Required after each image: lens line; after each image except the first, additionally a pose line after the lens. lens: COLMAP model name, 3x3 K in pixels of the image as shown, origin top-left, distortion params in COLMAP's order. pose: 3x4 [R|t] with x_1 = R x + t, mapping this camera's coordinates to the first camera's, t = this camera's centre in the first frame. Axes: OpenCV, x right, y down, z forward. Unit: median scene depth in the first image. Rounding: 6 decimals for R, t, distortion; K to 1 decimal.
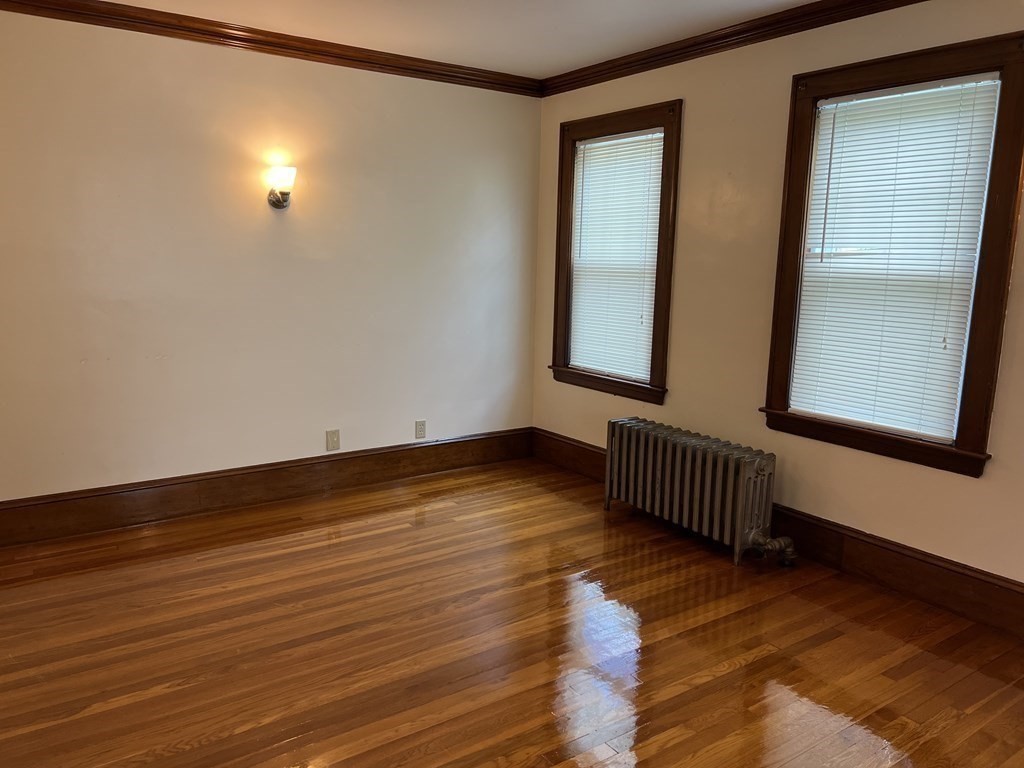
lens RADIAL K [[767.2, 0, 498.1], [0, 767.2, 394.3], [0, 0, 1]] dist [0.051847, -0.059958]
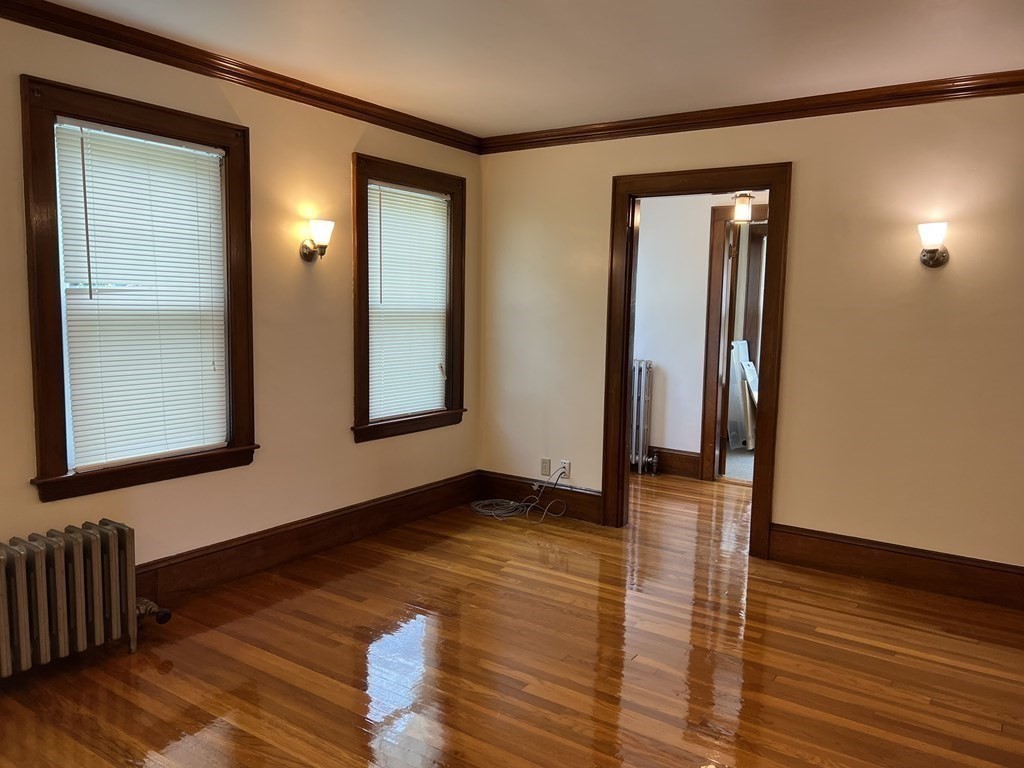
lens RADIAL K [[767.2, 0, 498.1], [0, 767.2, 394.3], [0, 0, 1]] dist [0.051847, -0.059958]
pose [[-0.356888, -0.134565, 0.924404, -0.686219], [0.145283, 0.969534, 0.197225, -0.193995], [-0.922780, 0.204688, -0.326465, 0.990846]]
